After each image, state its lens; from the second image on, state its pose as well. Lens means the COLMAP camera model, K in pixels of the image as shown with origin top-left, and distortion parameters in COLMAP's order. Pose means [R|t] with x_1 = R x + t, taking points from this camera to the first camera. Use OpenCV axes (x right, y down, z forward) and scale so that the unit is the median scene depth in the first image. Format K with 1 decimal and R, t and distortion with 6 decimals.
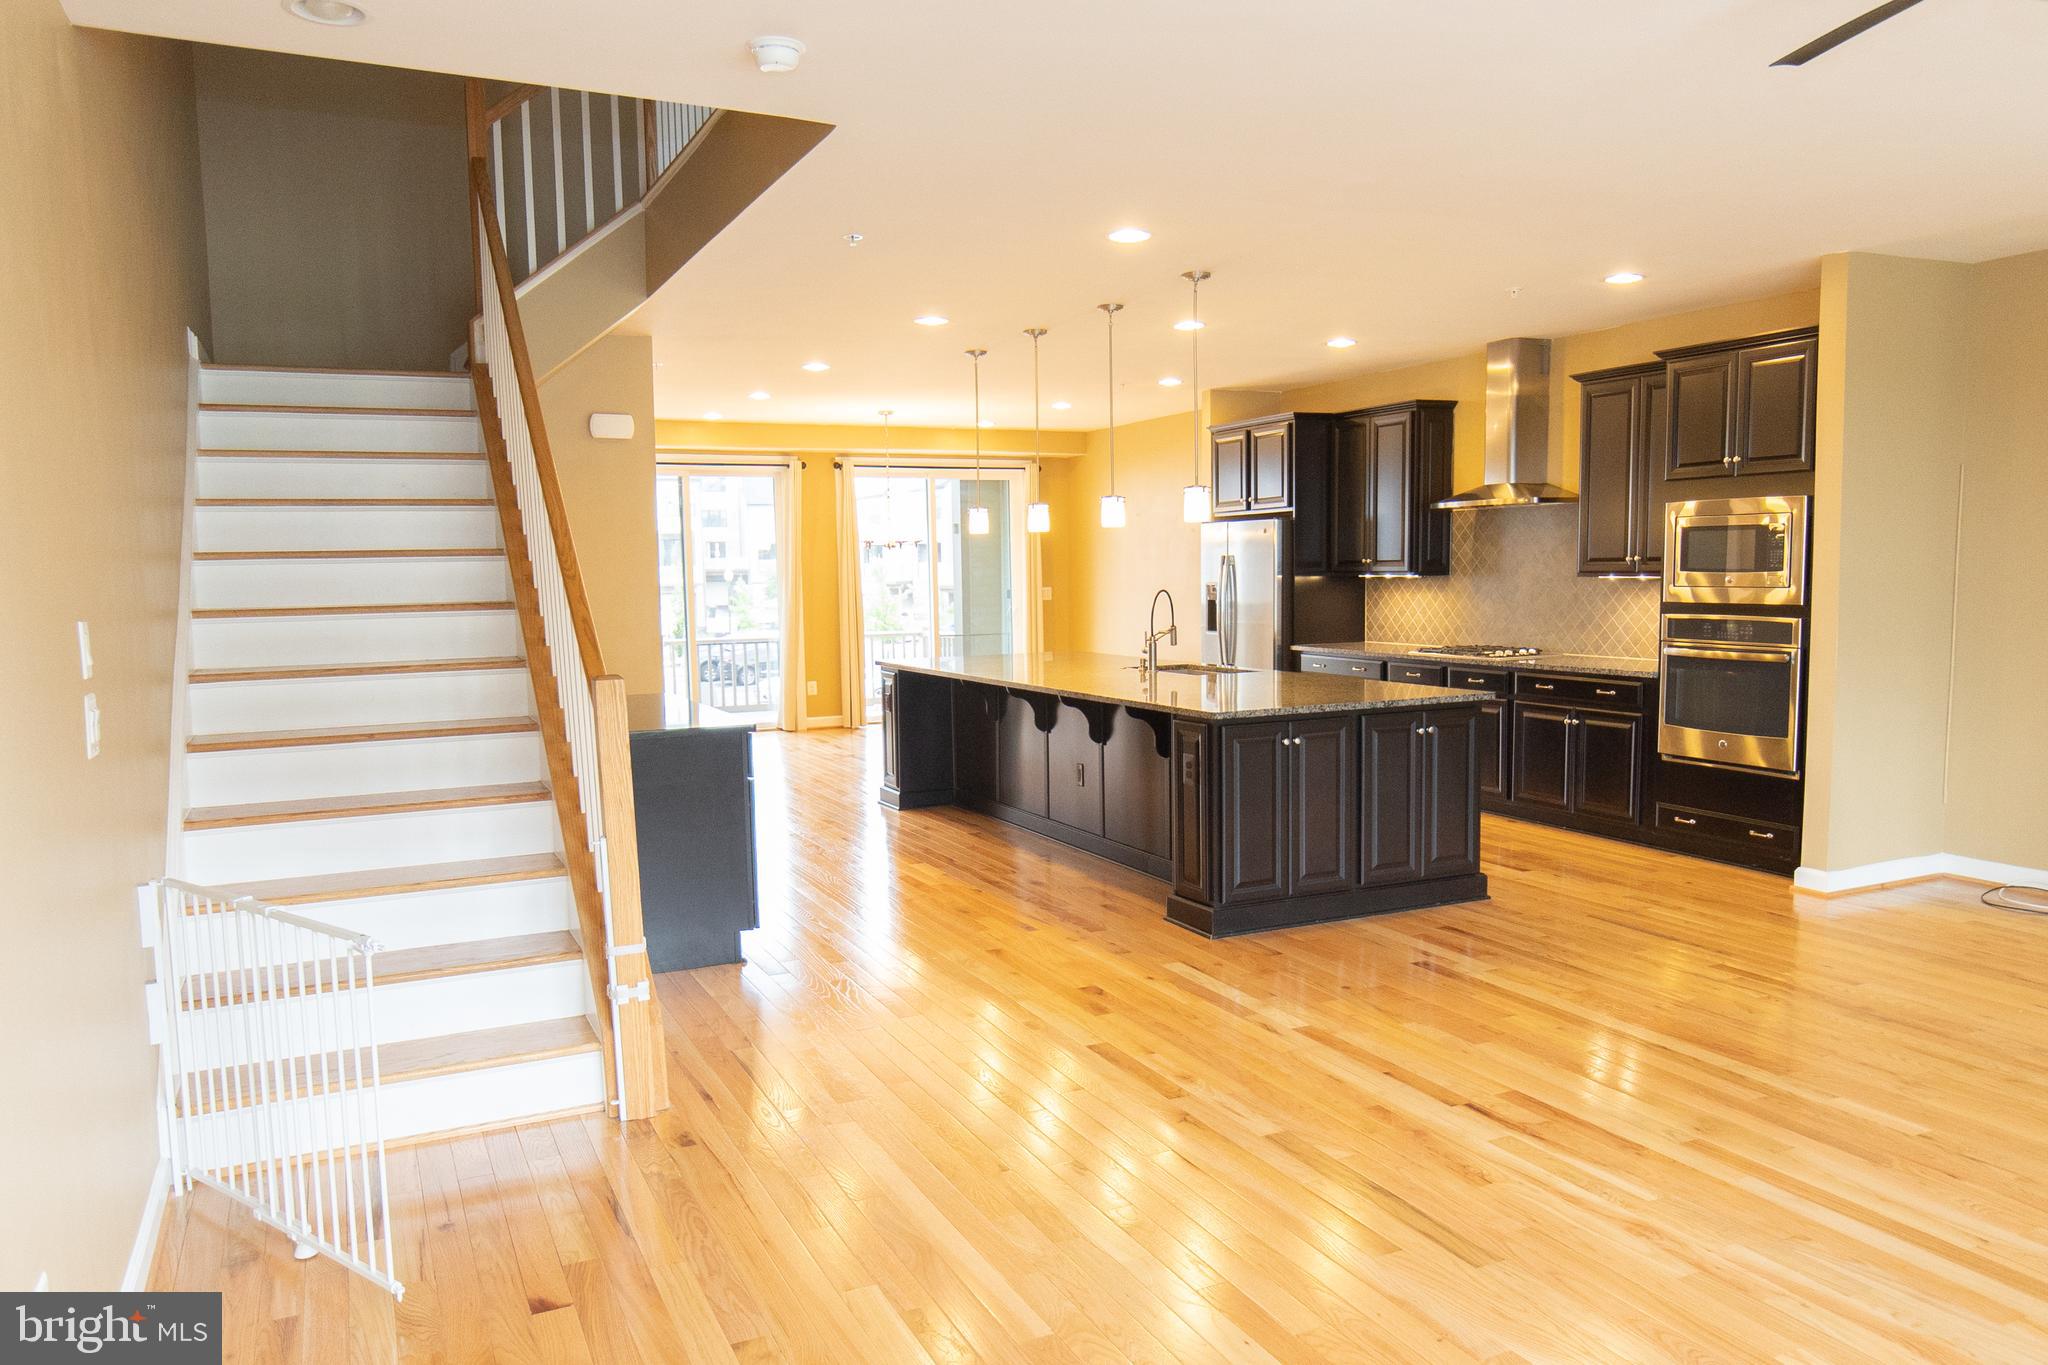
lens RADIAL K [[1438.0, 0, 1020.6], [0, 1438.0, 730.4], [0, 0, 1]] dist [0.009519, -0.000147]
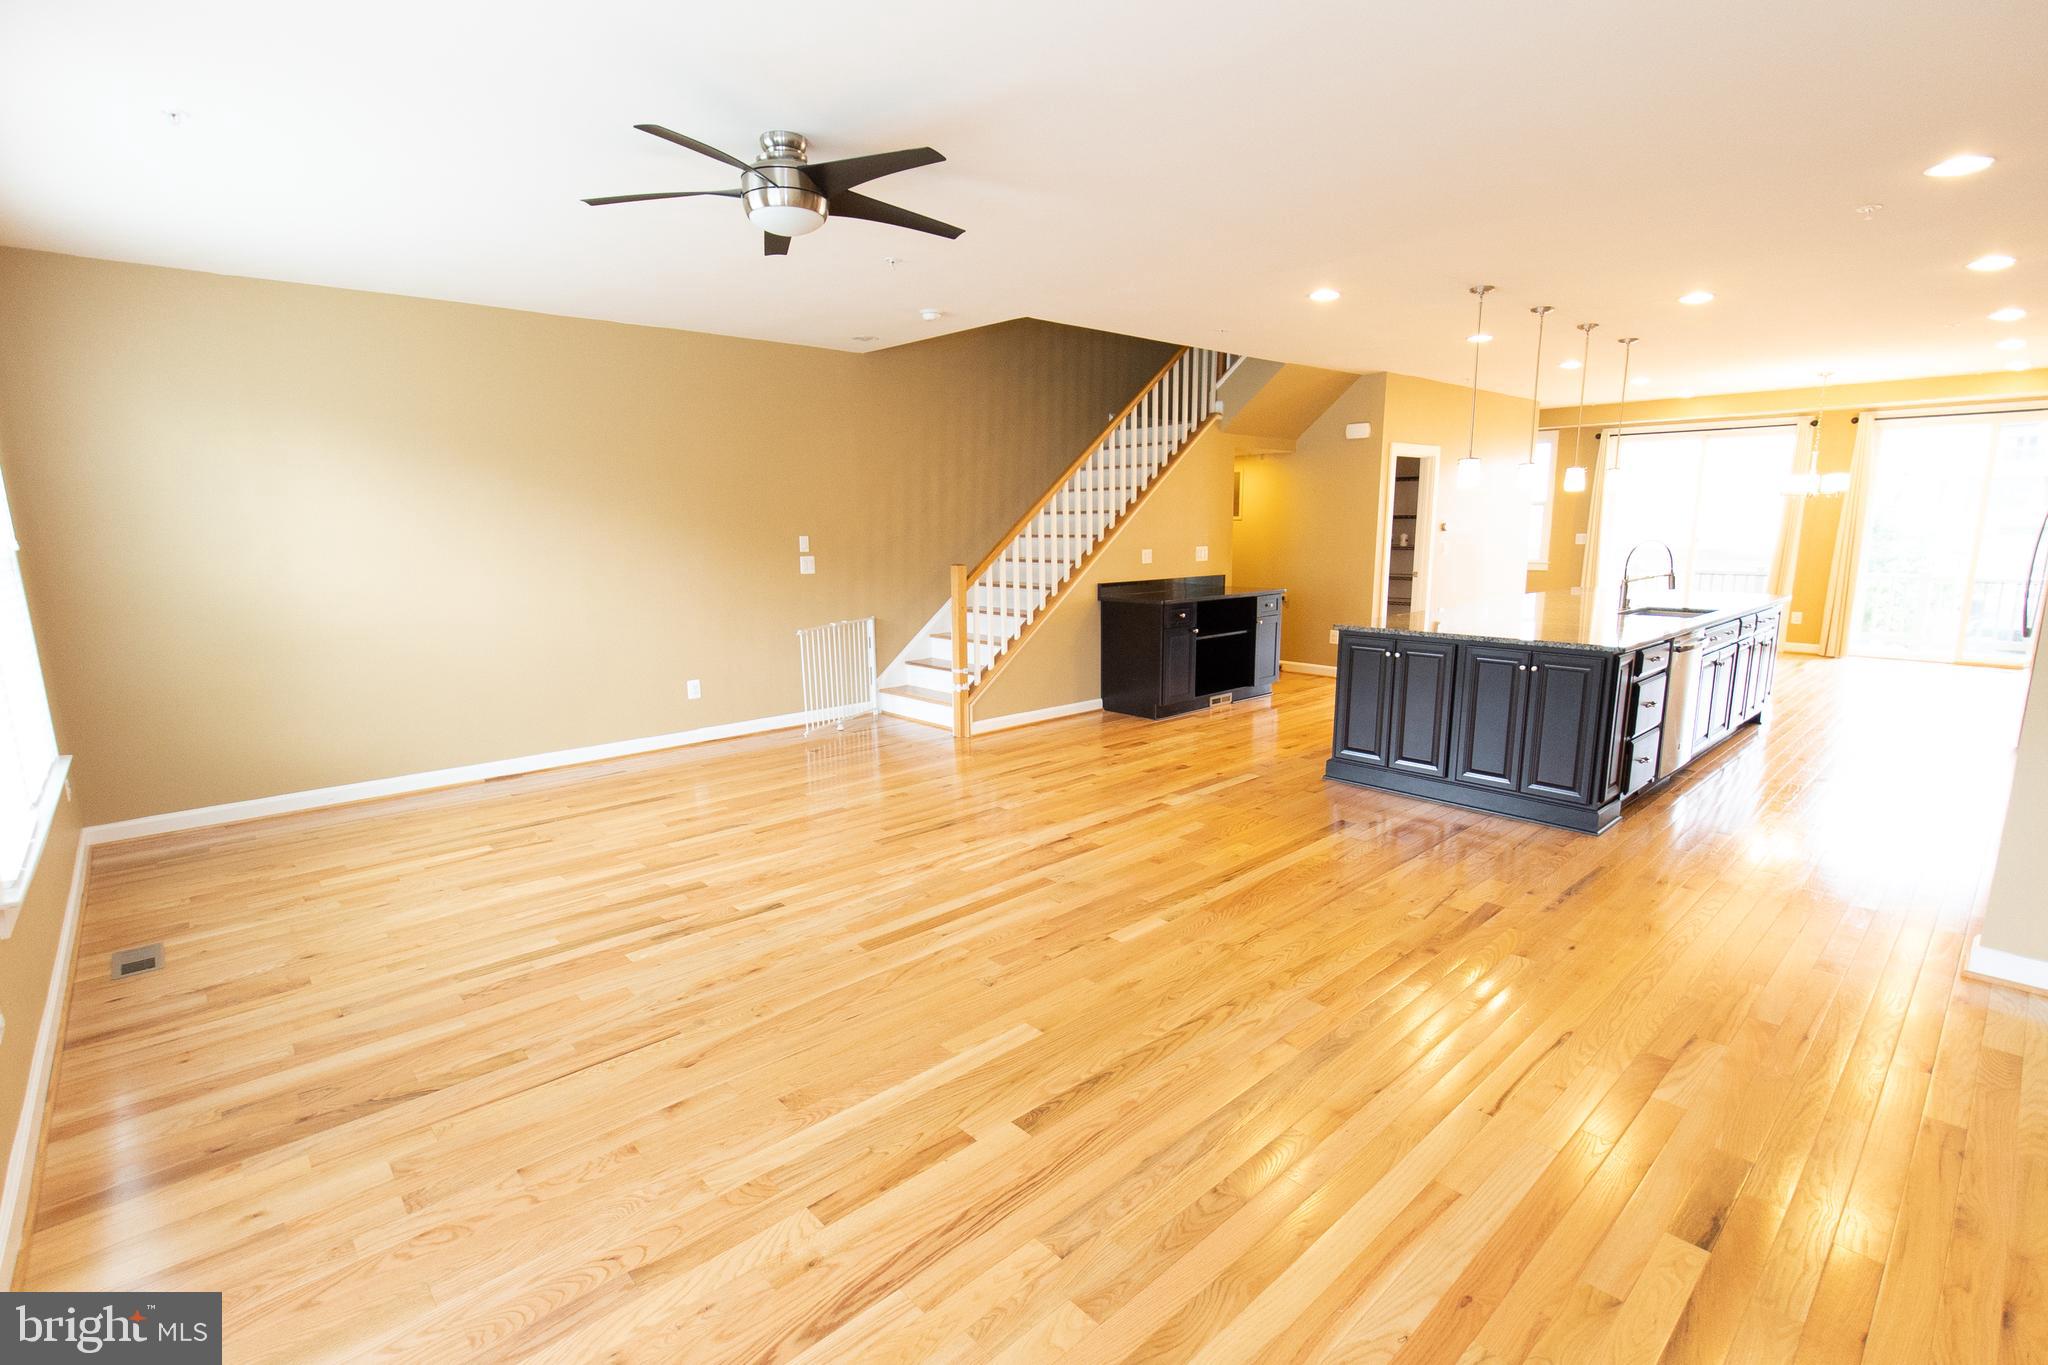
lens RADIAL K [[939.2, 0, 1018.5], [0, 939.2, 699.9], [0, 0, 1]] dist [-0.004999, -0.003896]
pose [[0.293107, 0.193259, -0.936344, 1.055183], [-0.103512, 0.980015, 0.169870, -0.073536], [0.950460, 0.047133, 0.307254, 0.458405]]
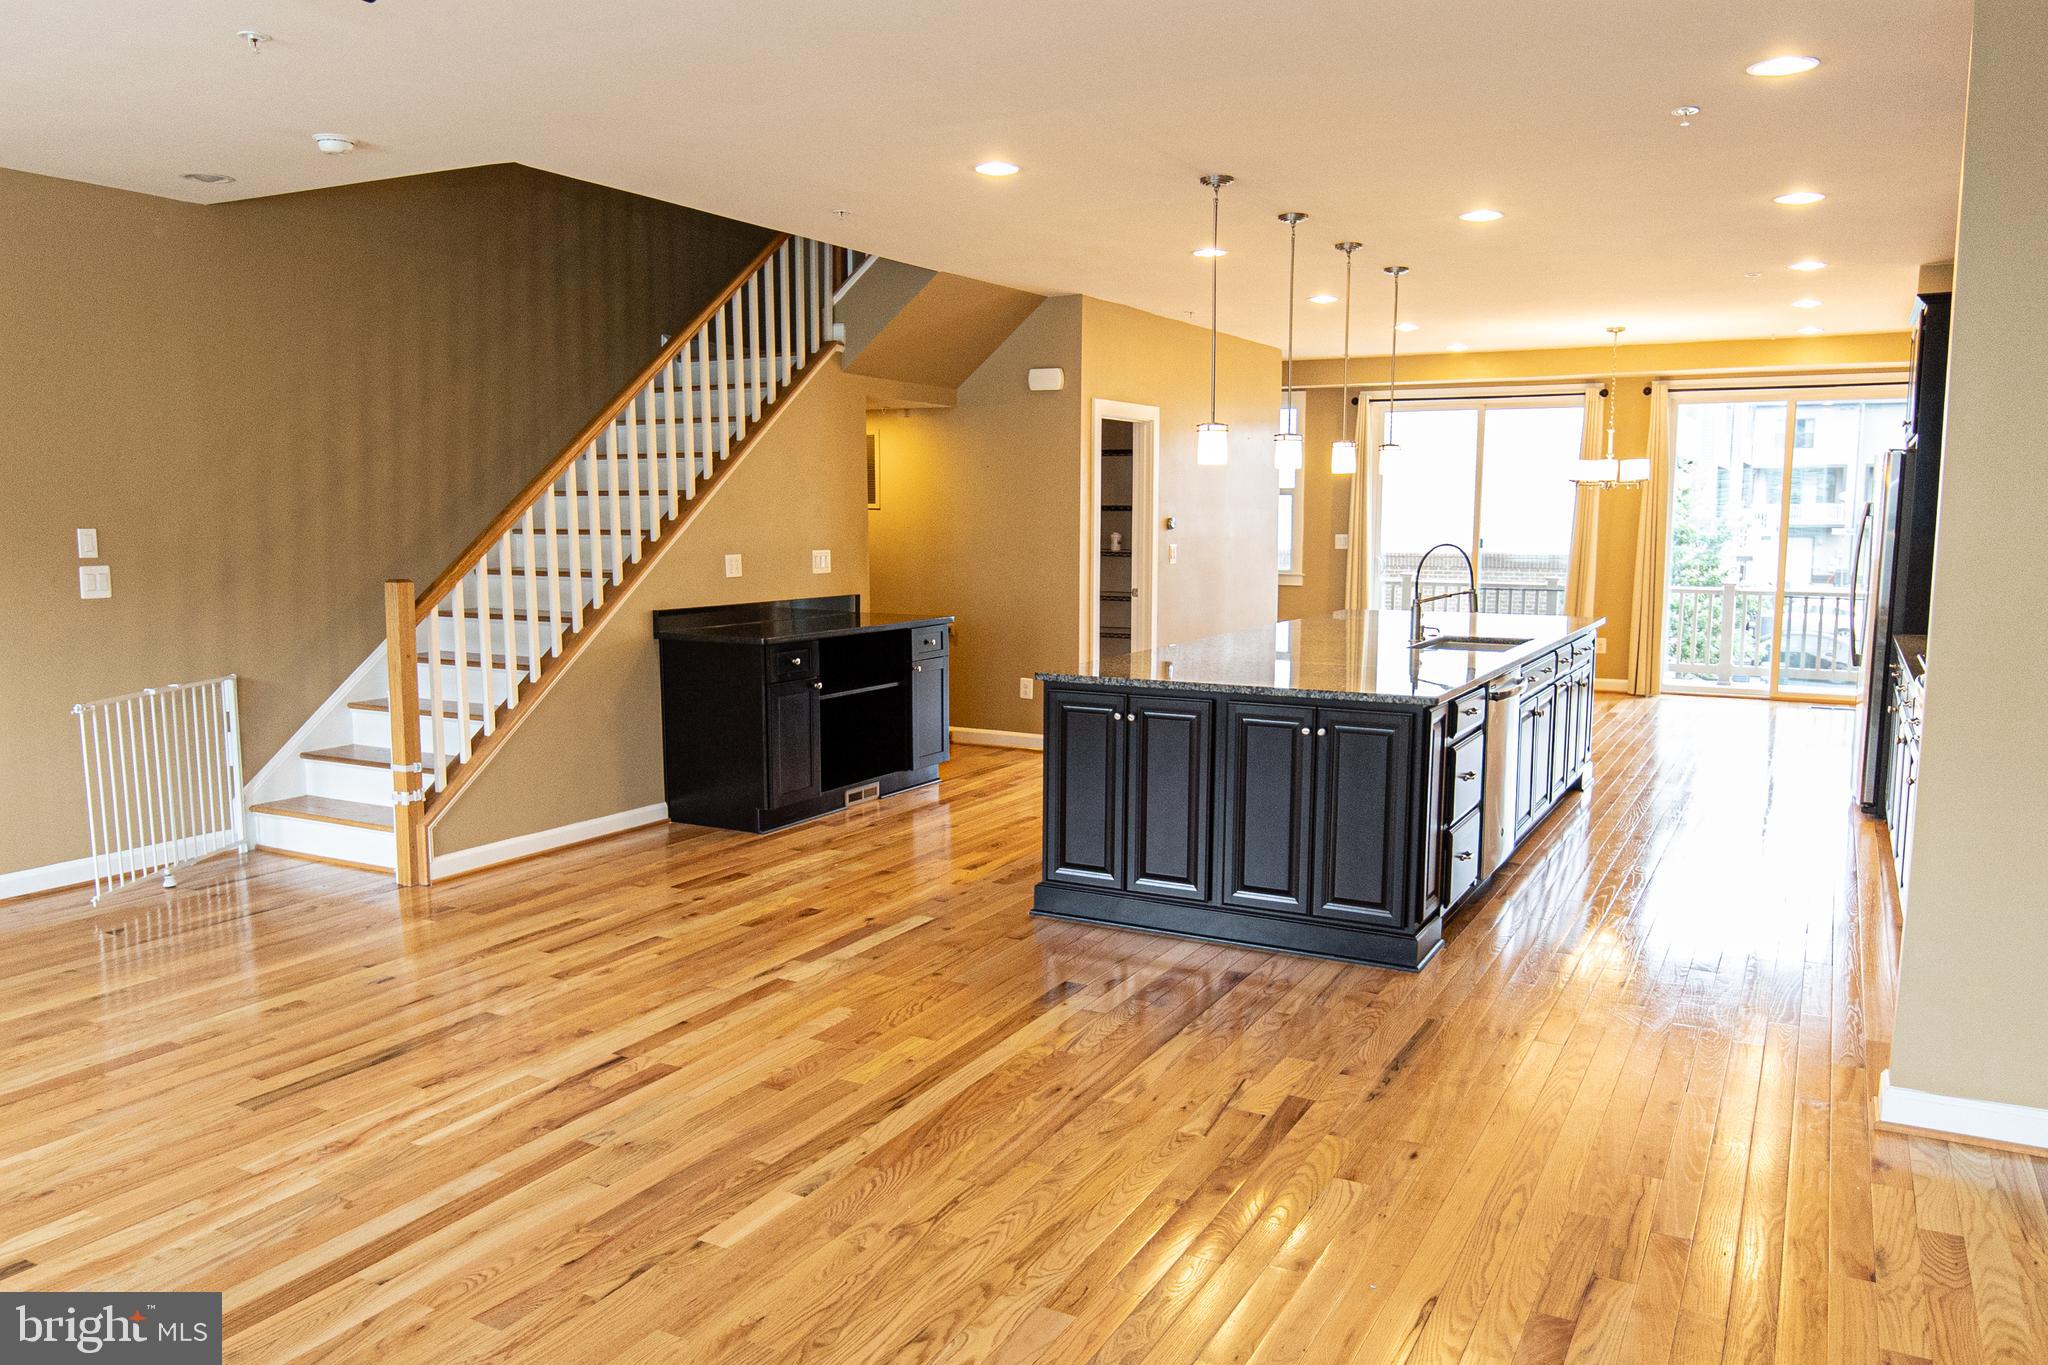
lens RADIAL K [[1470.0, 0, 1031.6], [0, 1470.0, 699.1], [0, 0, 1]] dist [0.006543, -0.021052]
pose [[0.593335, 0.123216, -0.795469, 0.998999], [-0.105315, 0.991603, 0.075042, -0.074452], [0.798037, 0.039250, 0.601329, 0.476758]]
